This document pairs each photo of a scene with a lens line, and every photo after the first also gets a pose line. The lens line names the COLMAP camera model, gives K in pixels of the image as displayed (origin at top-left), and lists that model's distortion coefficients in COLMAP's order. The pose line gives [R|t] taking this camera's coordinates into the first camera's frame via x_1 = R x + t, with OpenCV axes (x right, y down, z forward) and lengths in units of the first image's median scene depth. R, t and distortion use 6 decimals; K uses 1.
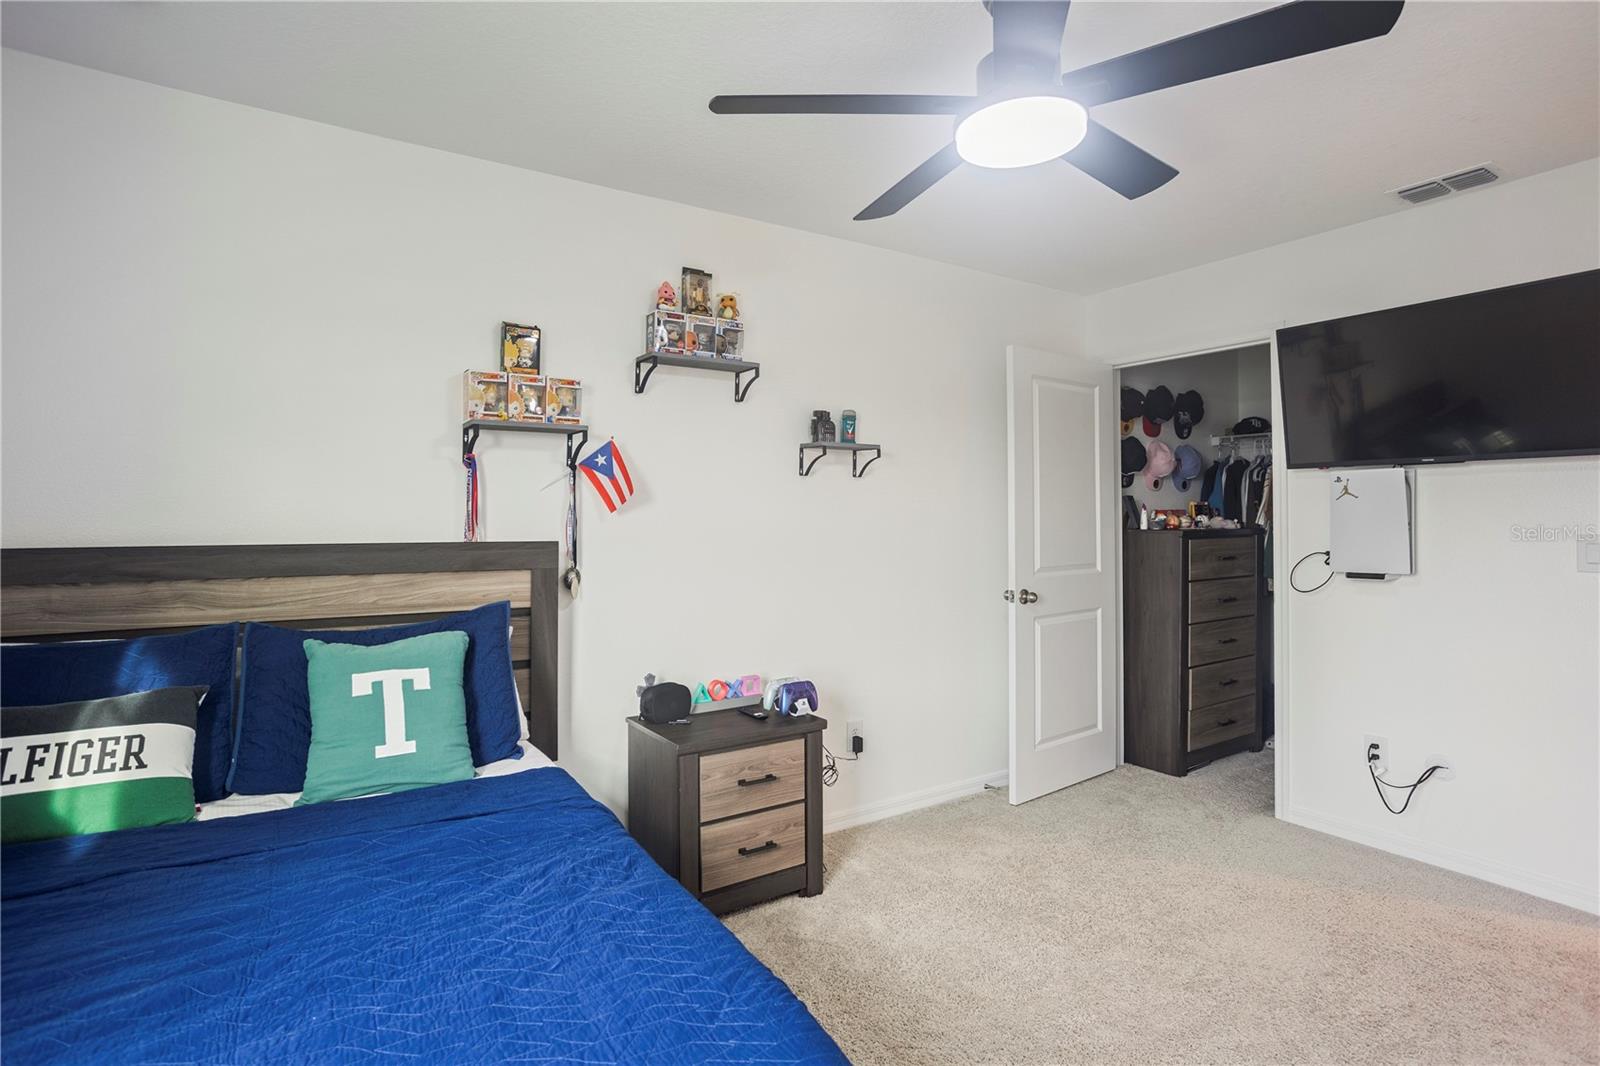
lens RADIAL K [[810.7, 0, 798.6], [0, 810.7, 519.5], [0, 0, 1]] dist [-0.037877, 0.012462]
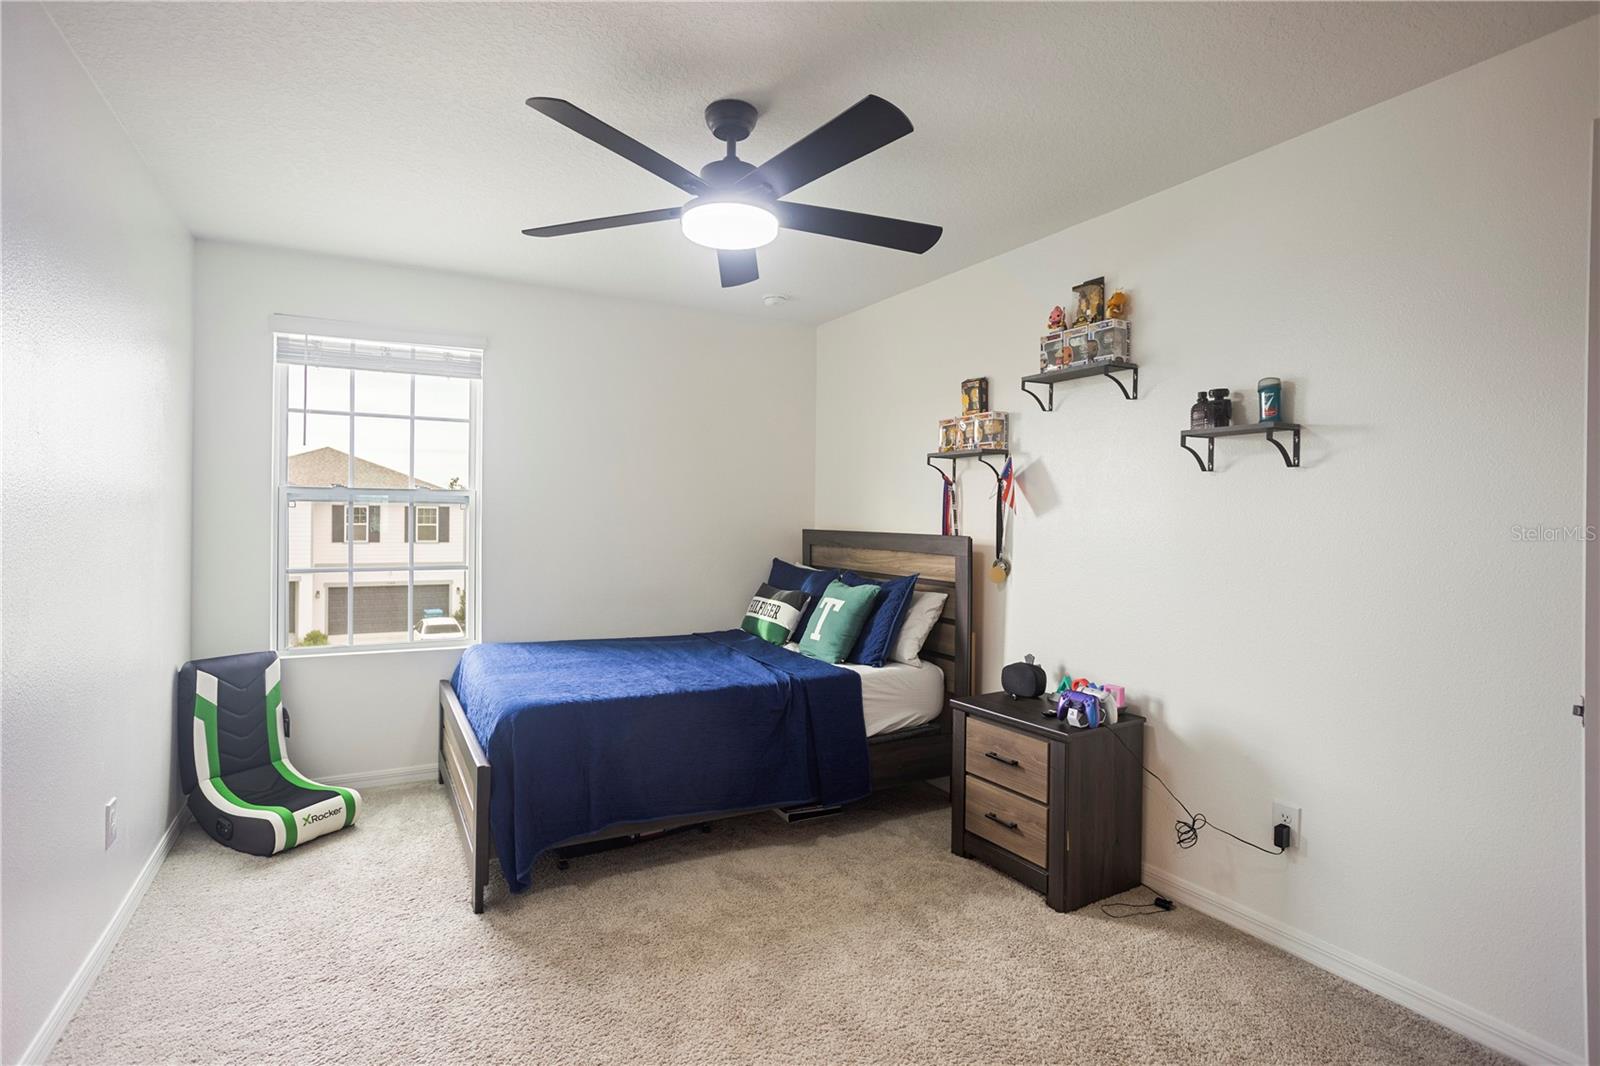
lens RADIAL K [[810.7, 0, 803.3], [0, 810.7, 525.7], [0, 0, 1]] dist [-0.037877, 0.012462]
pose [[-0.078920, 0.009737, -0.996833, 1.053459], [-0.012680, 0.999862, 0.010771, -0.001876], [0.996800, 0.013490, -0.078785, 0.809255]]
